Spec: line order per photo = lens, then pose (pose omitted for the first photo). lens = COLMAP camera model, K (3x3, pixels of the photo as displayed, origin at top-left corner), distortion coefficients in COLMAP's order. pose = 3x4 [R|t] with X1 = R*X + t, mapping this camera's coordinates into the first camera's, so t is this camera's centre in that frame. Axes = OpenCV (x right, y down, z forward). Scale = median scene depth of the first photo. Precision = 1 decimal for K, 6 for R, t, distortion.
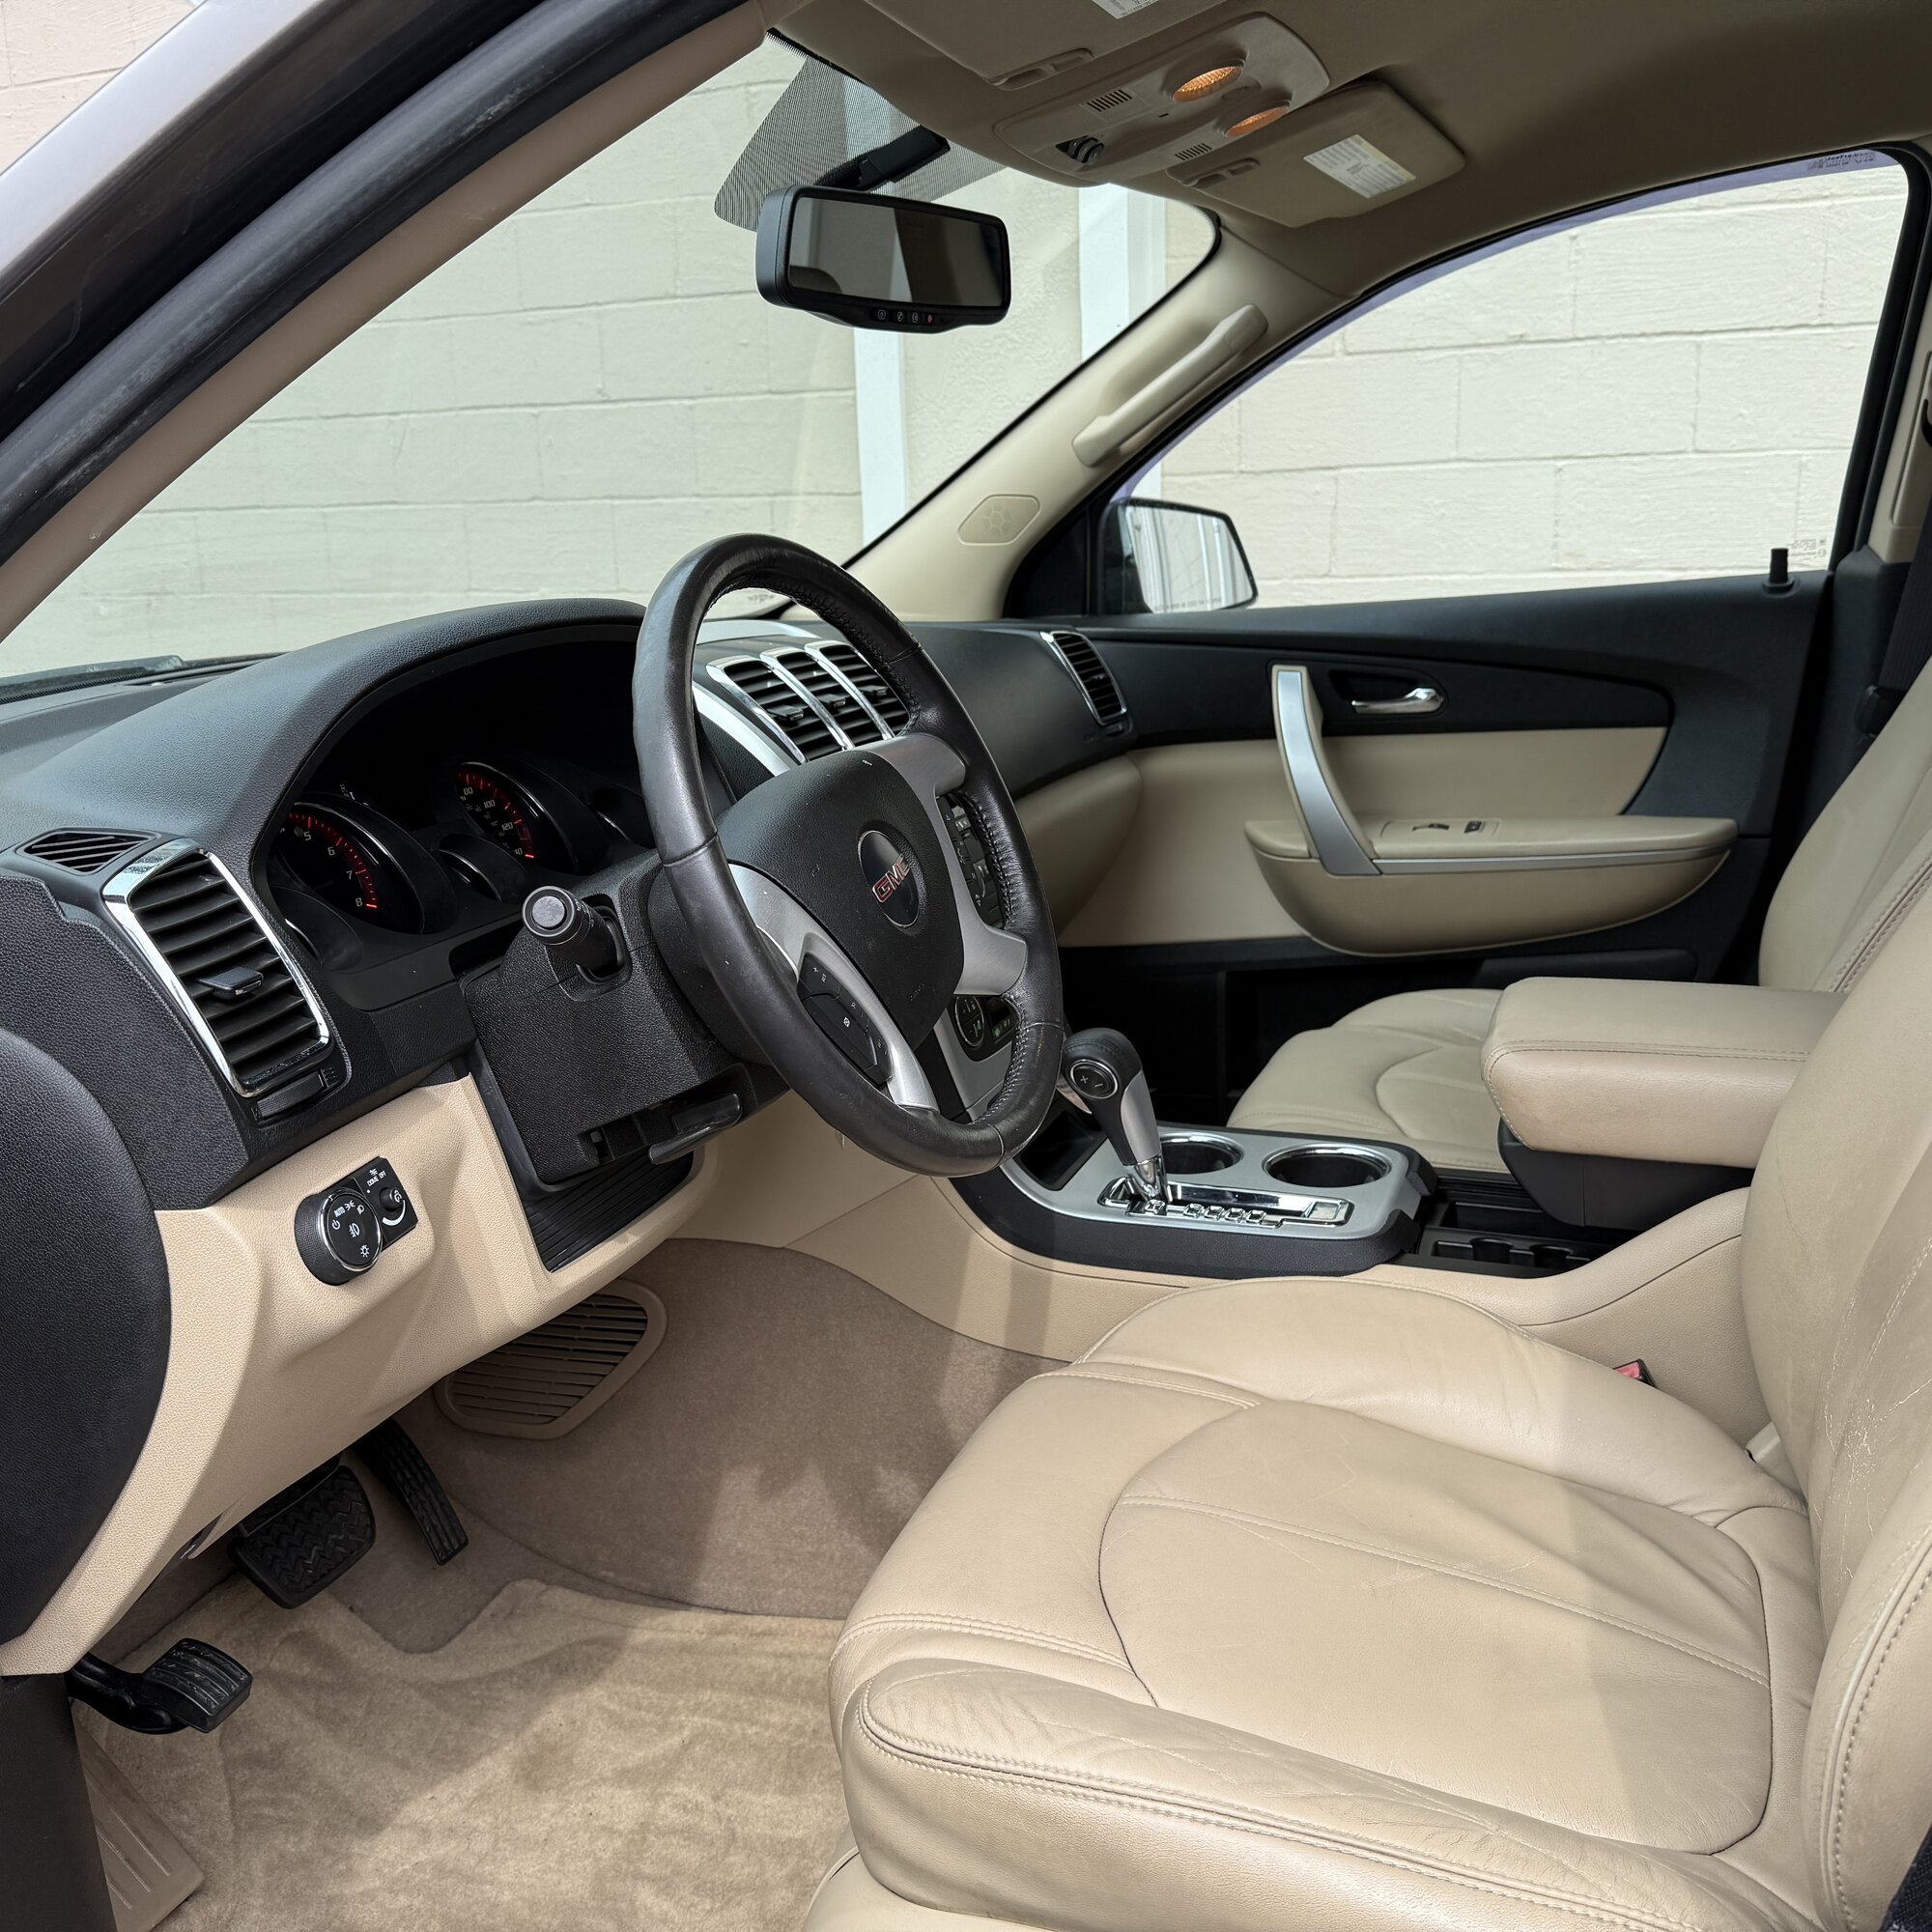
lens RADIAL K [[1824.5, 0, 962.5], [0, 1824.5, 956.6], [0, 0, 1]] dist [0.009304, 0.000000]
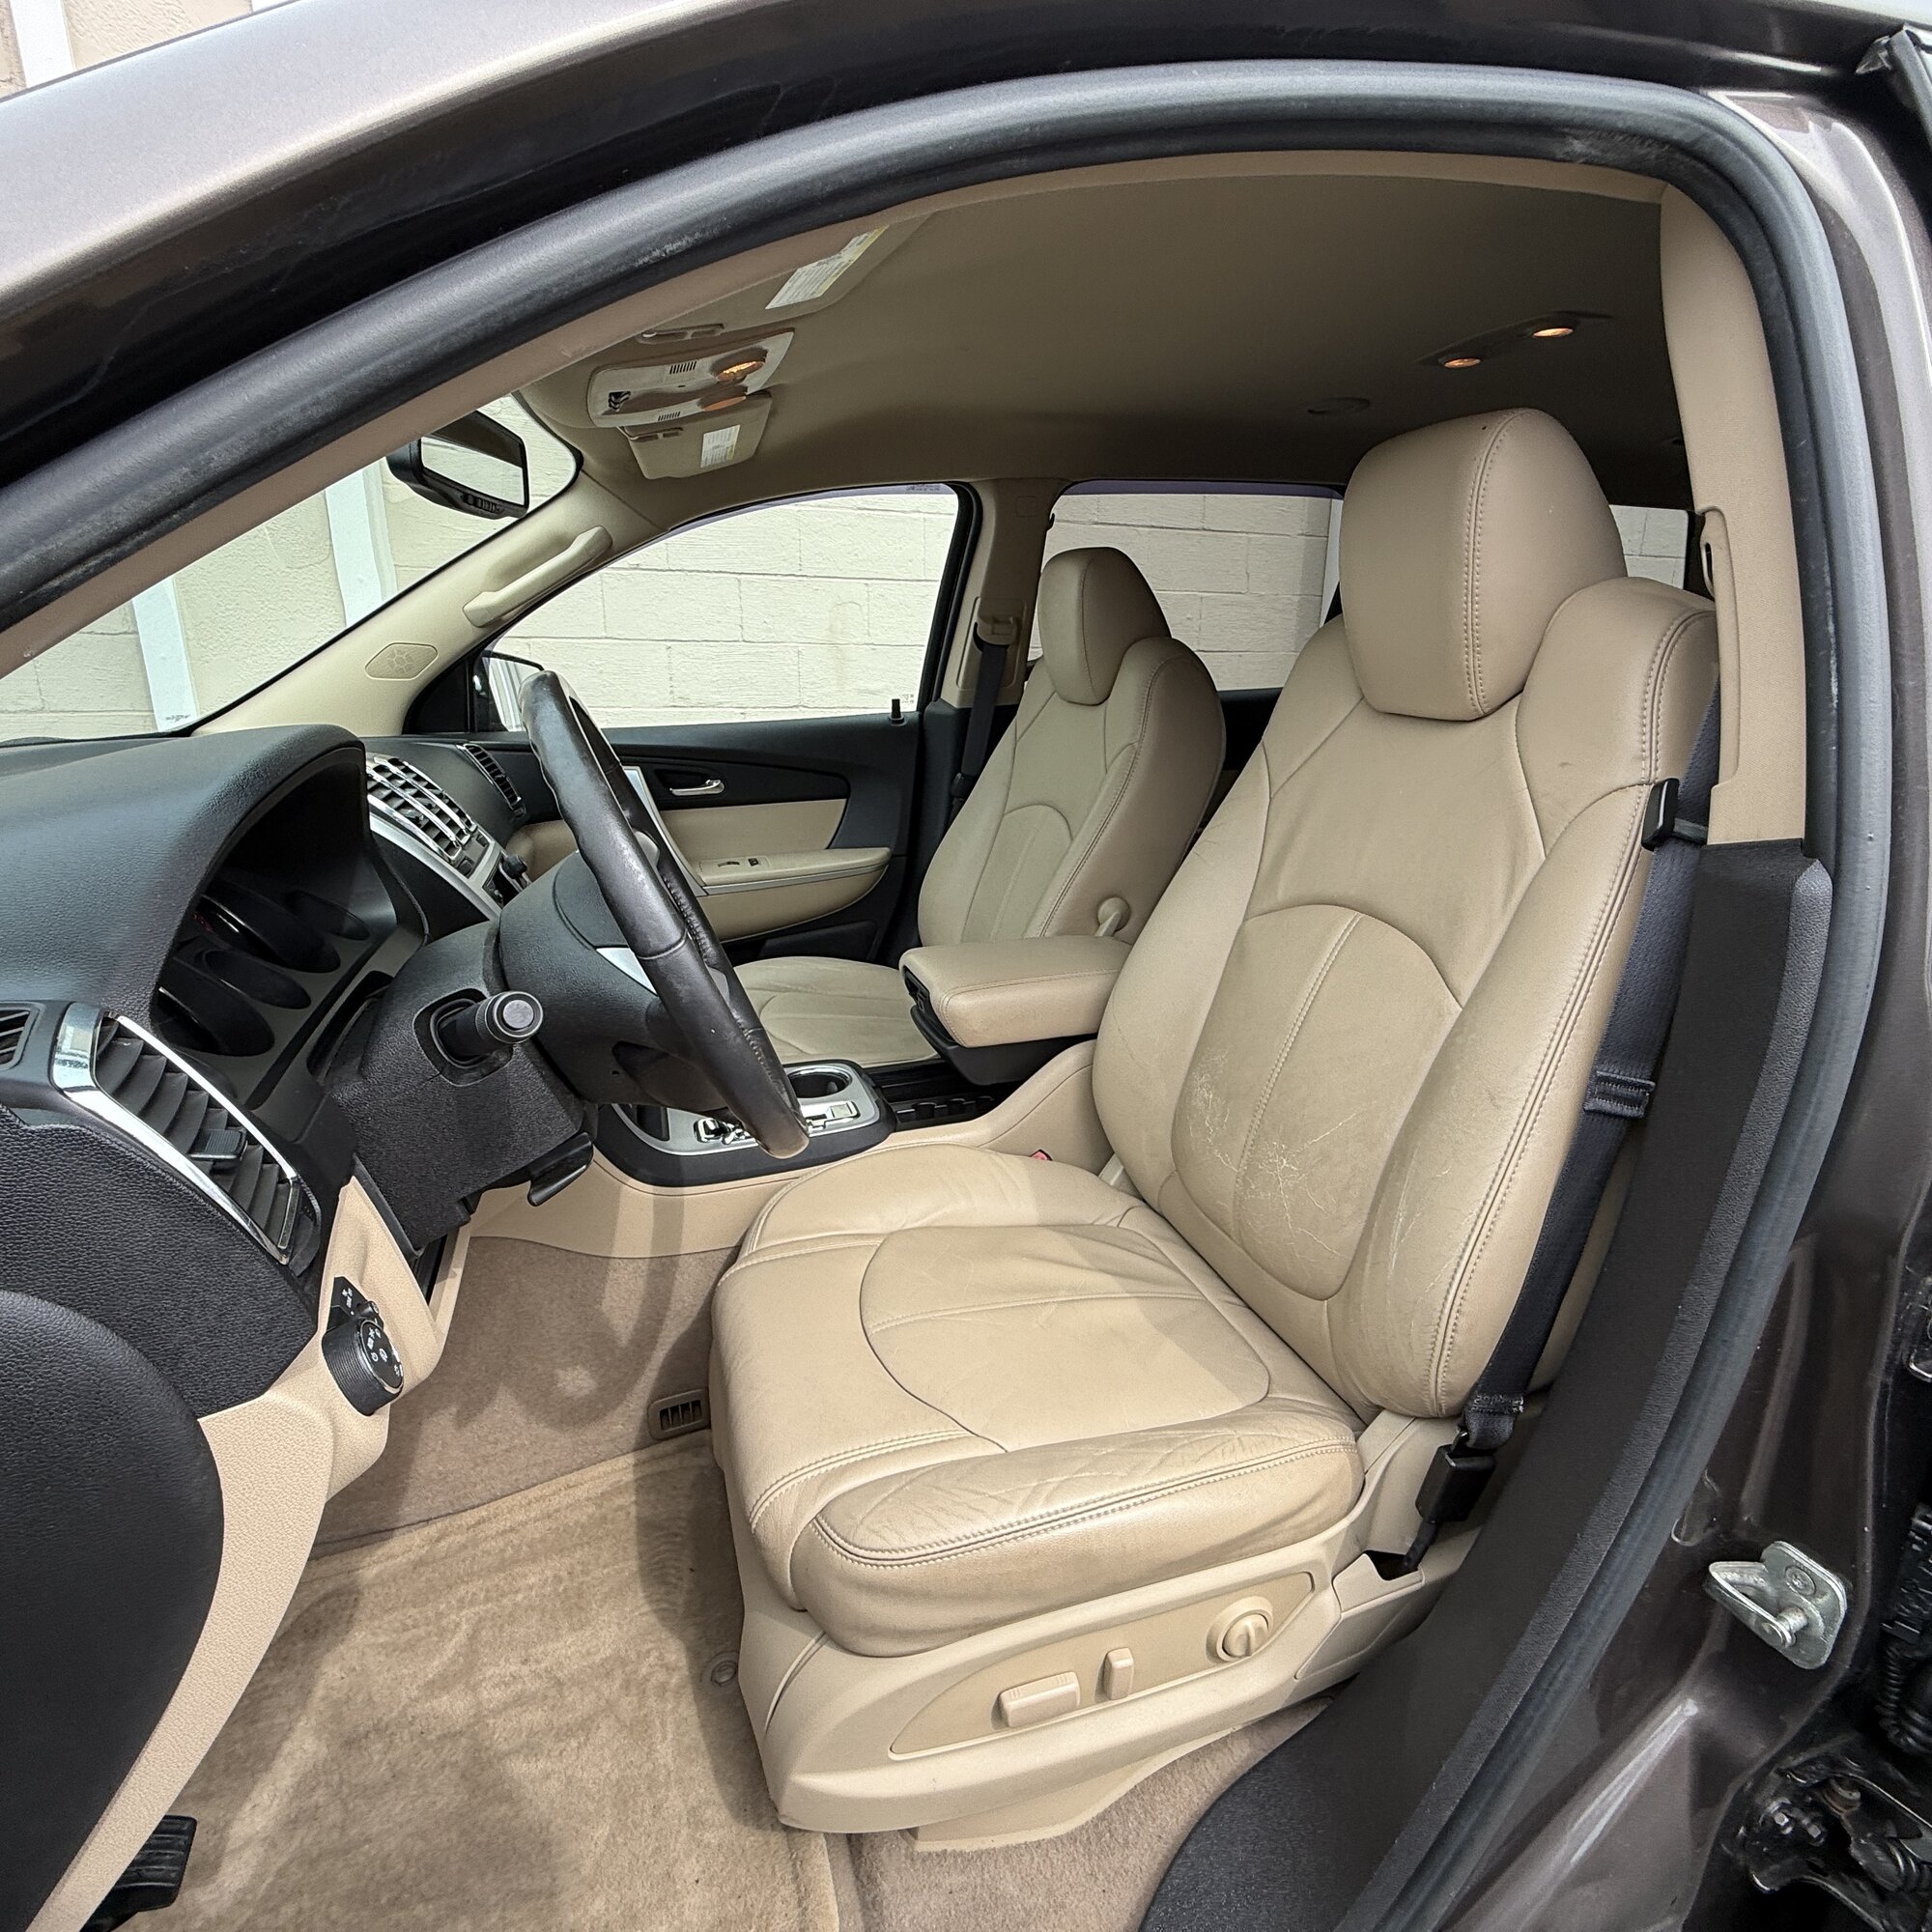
lens RADIAL K [[1026.3, 0, 972.5], [0, 1026.3, 972.6], [0, 0, 1]] dist [-0.005513, 0.004097]
pose [[0.761102, -0.146691, 0.631827, -0.297411], [0.116791, 0.989164, 0.088966, -0.053215], [-0.638031, 0.006079, 0.769987, 0.250731]]
